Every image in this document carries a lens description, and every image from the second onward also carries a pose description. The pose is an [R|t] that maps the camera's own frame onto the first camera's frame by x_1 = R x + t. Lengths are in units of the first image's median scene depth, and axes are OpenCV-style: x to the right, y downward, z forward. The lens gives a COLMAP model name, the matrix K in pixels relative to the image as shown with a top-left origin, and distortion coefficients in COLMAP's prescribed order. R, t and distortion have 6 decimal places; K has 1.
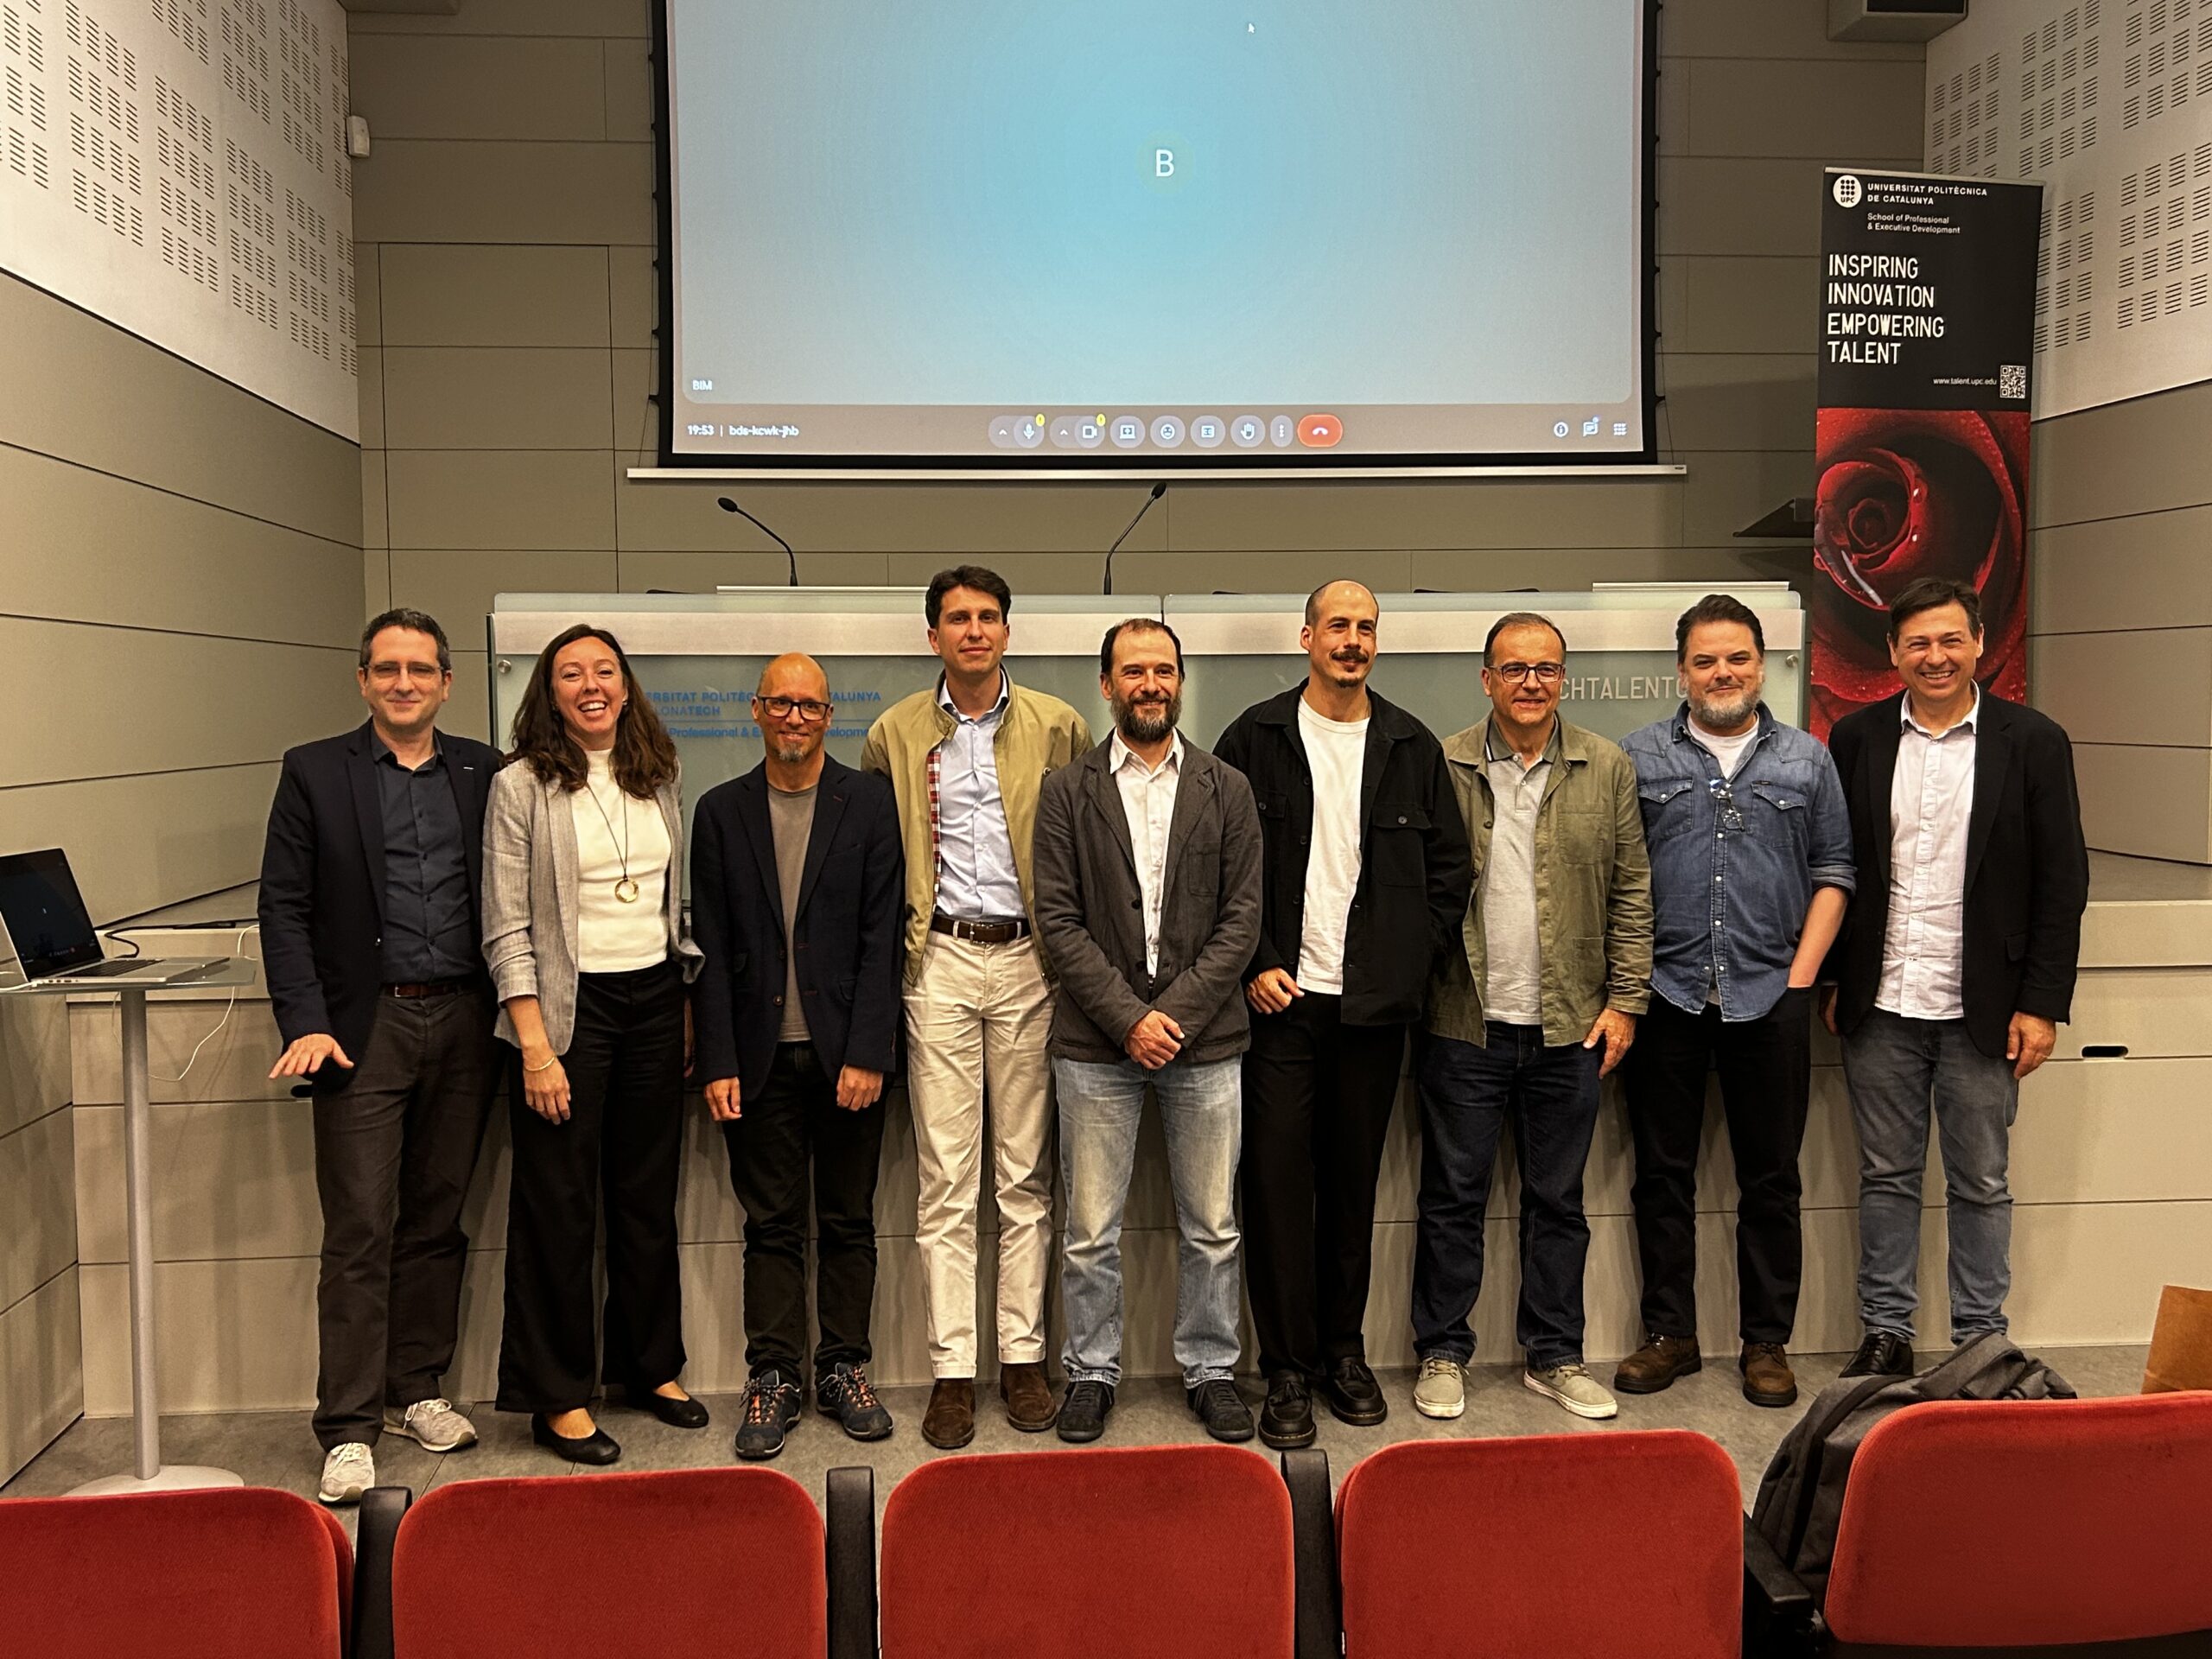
lens RADIAL K [[2126.4, 0, 1108.6], [0, 2126.4, 832.5], [0, 0, 1]] dist [0.035885, 0.000000]
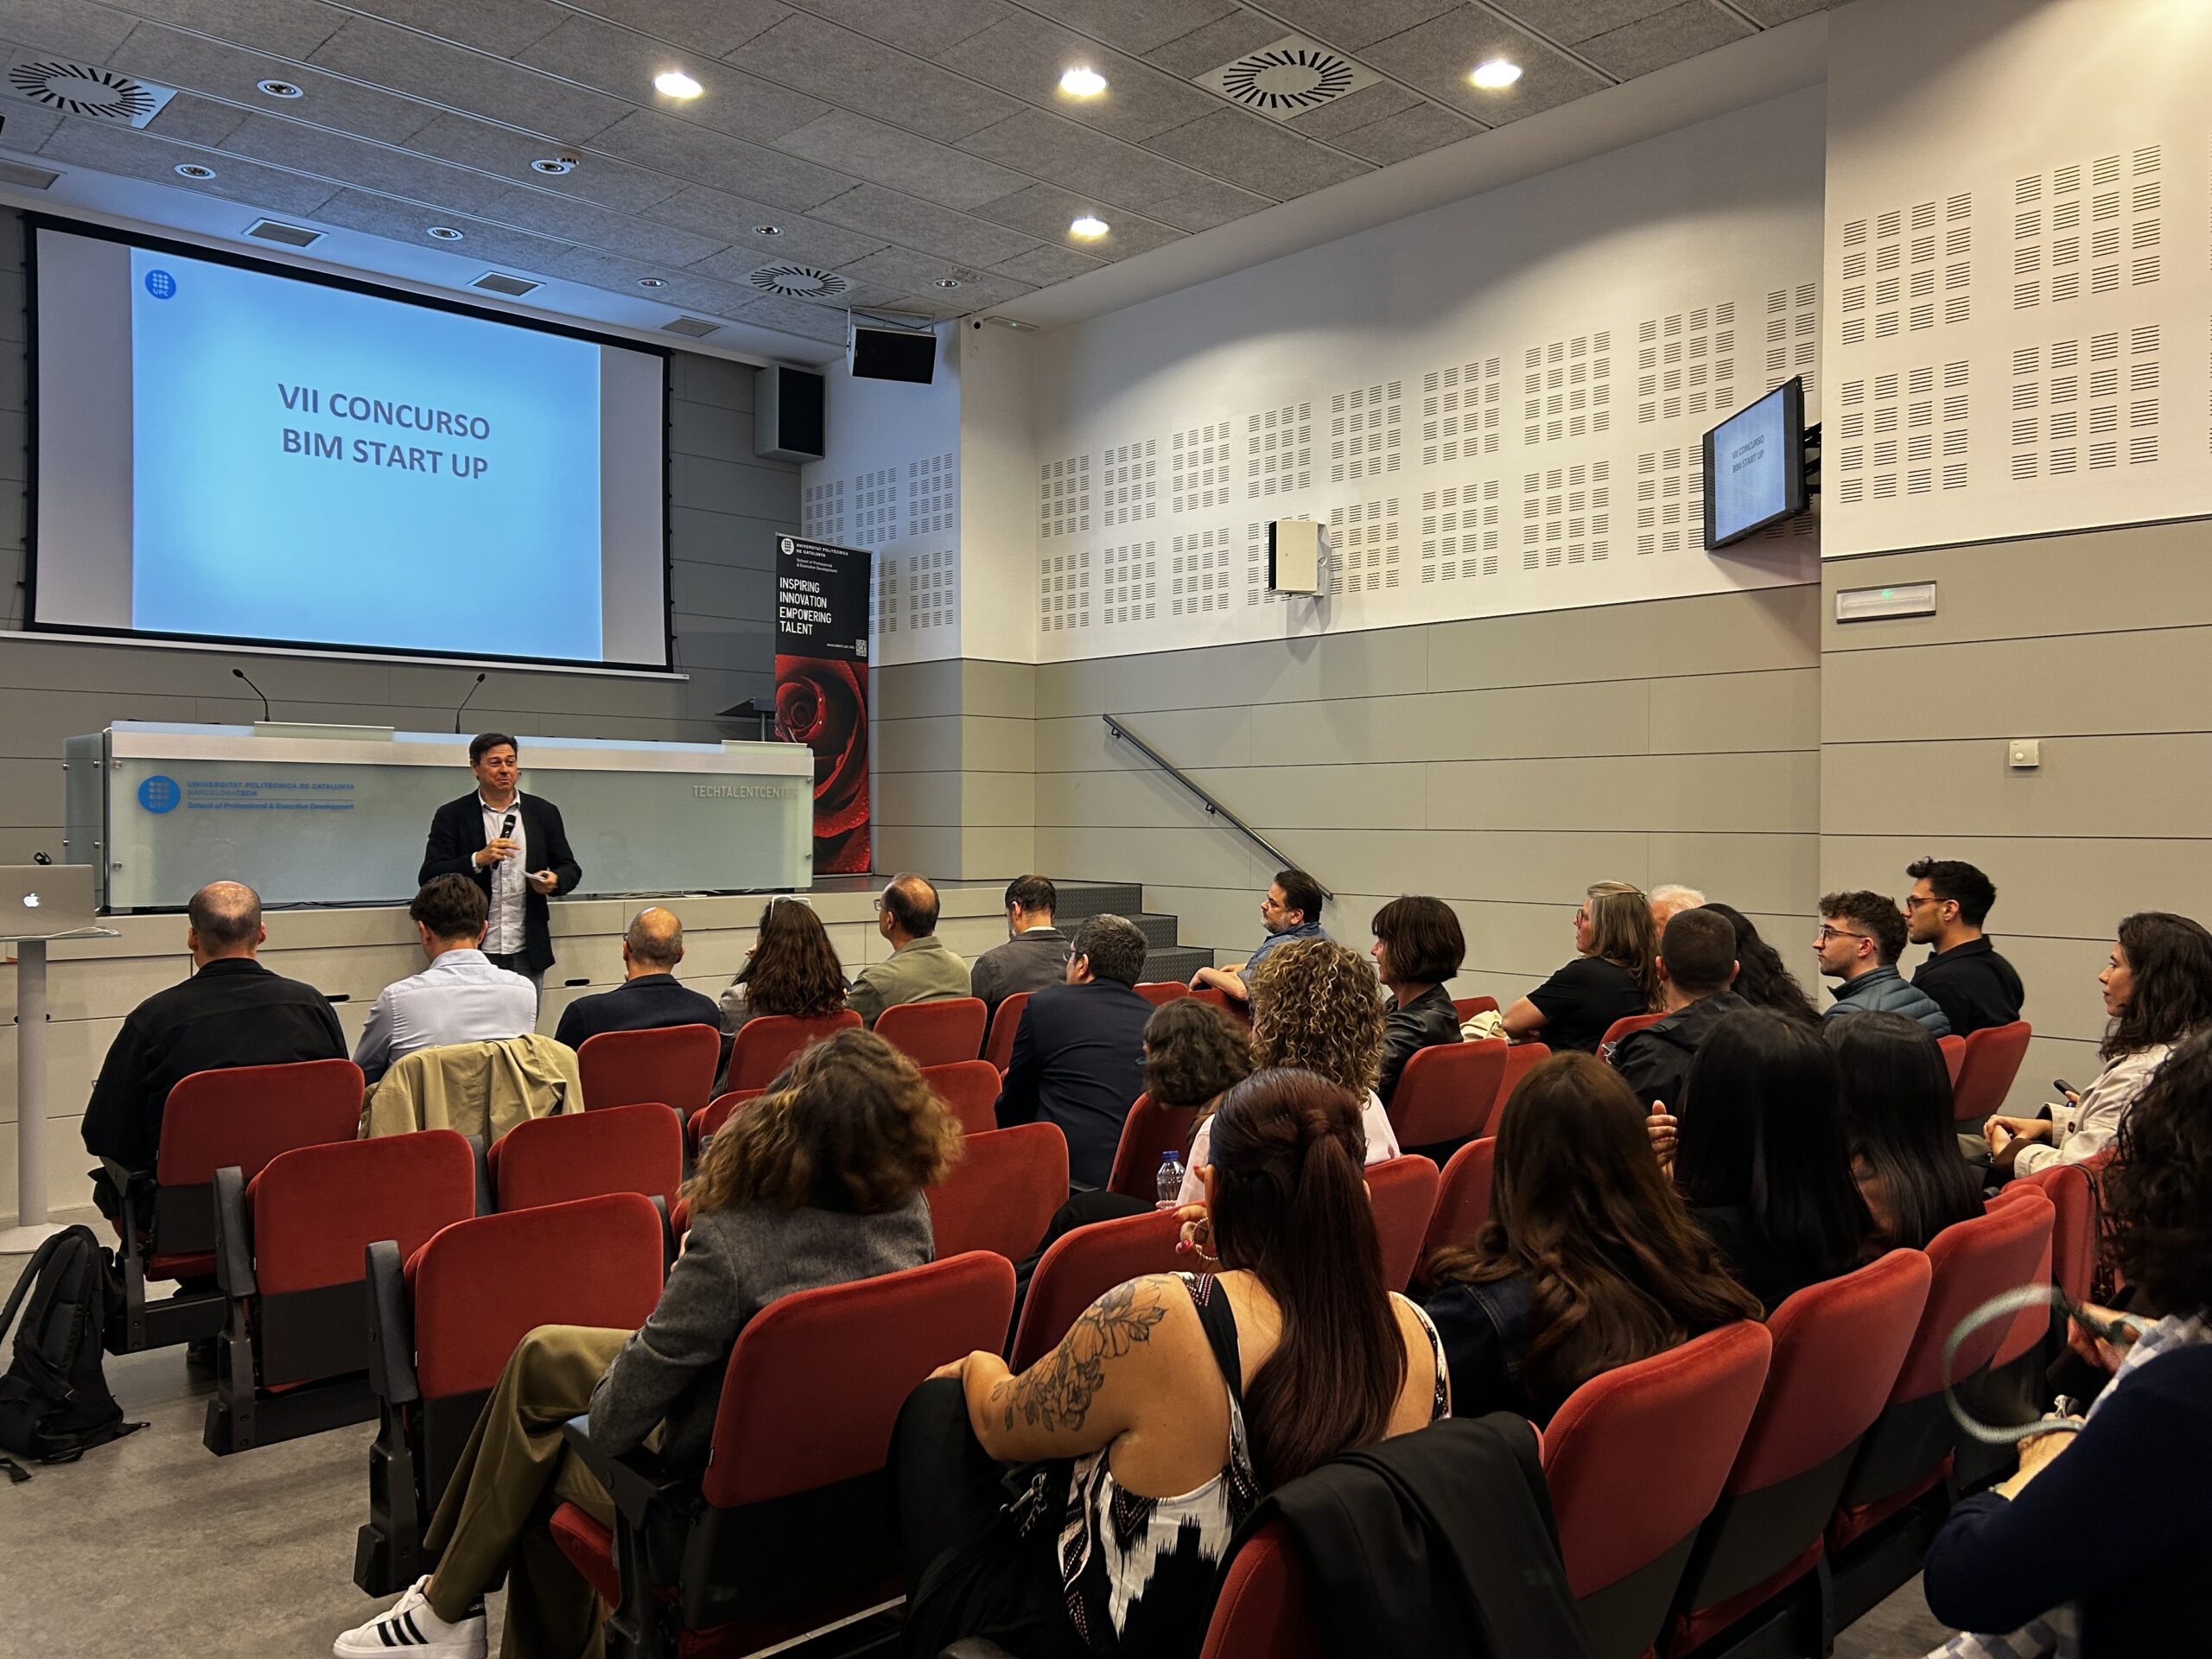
lens RADIAL K [[1660.0, 0, 1107.7], [0, 1660.0, 827.6], [0, 0, 1]] dist [-0.000964, -0.000084]
pose [[0.797914, 0.009810, 0.602691, -0.332495], [0.027609, 0.998223, -0.052801, 0.046905], [-0.602138, 0.058770, 0.796226, -0.371919]]
